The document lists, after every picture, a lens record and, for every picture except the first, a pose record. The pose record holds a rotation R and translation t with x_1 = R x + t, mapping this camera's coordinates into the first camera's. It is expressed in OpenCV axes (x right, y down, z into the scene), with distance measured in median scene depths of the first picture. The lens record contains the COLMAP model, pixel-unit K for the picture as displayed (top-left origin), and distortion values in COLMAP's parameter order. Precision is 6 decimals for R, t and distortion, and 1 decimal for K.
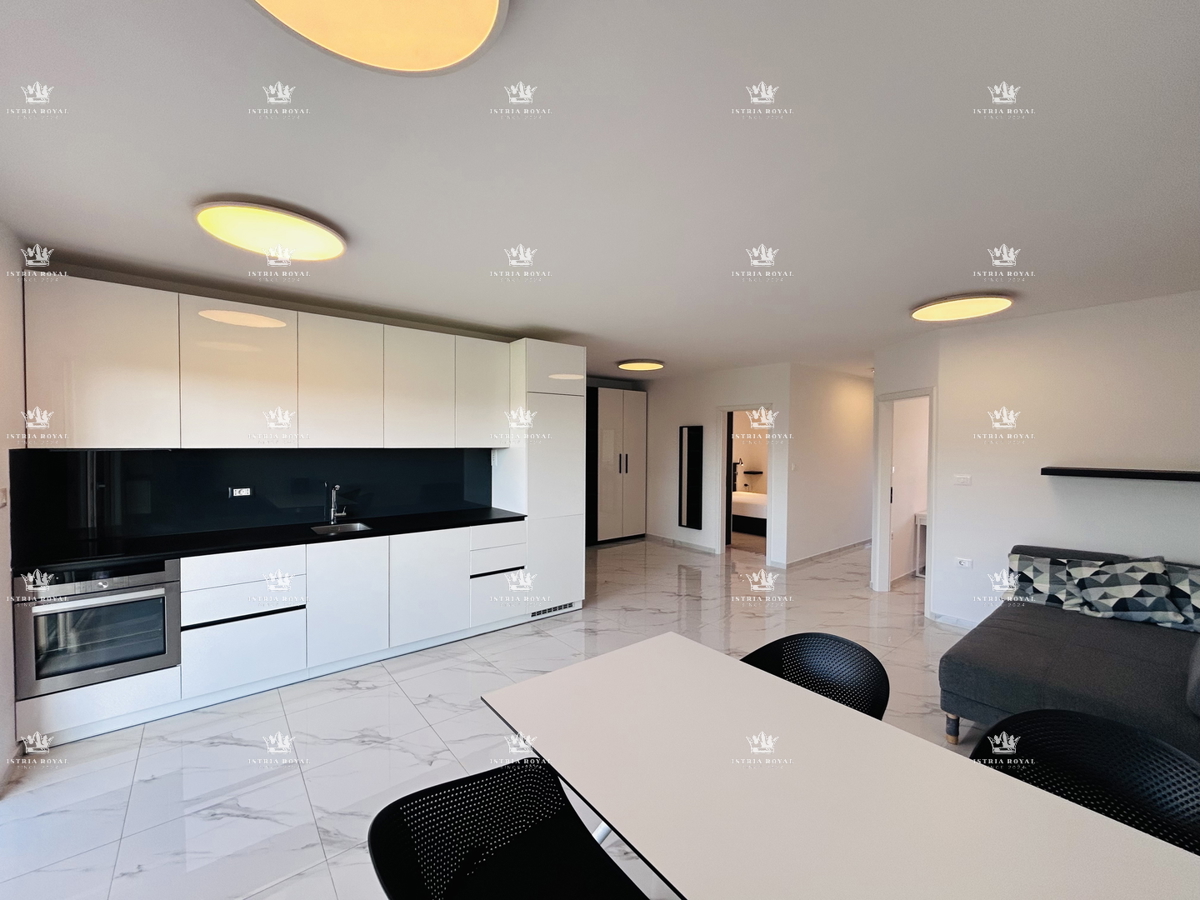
lens RADIAL K [[483.8, 0, 599.1], [0, 483.8, 452.5], [0, 0, 1]] dist [-0.001620, 0.000859]
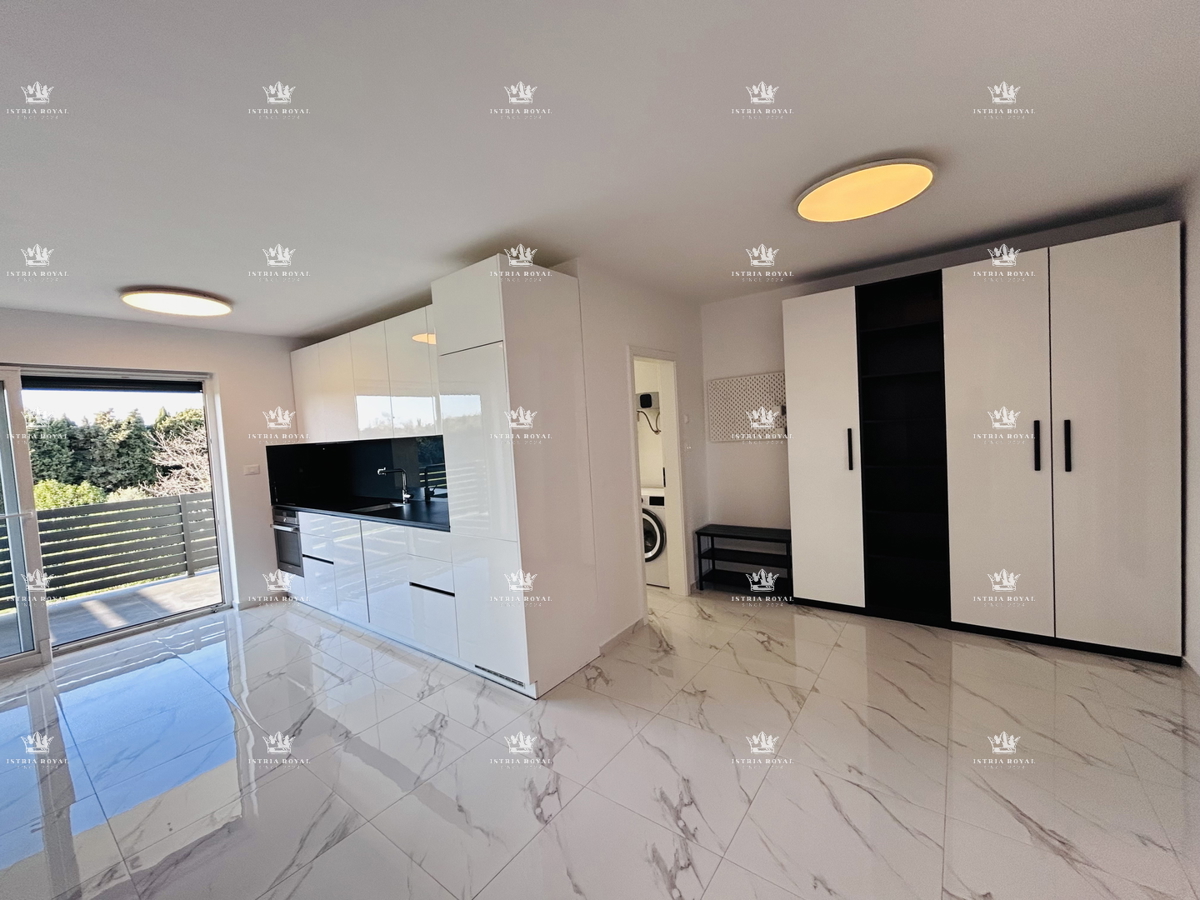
lens RADIAL K [[483.8, 0, 599.1], [0, 483.8, 452.5], [0, 0, 1]] dist [-0.001620, 0.000859]
pose [[0.238029, 0.027443, -0.970870, 0.569698], [0.039978, 0.998477, 0.038025, -0.000742], [0.970435, -0.047865, 0.236569, 0.974756]]
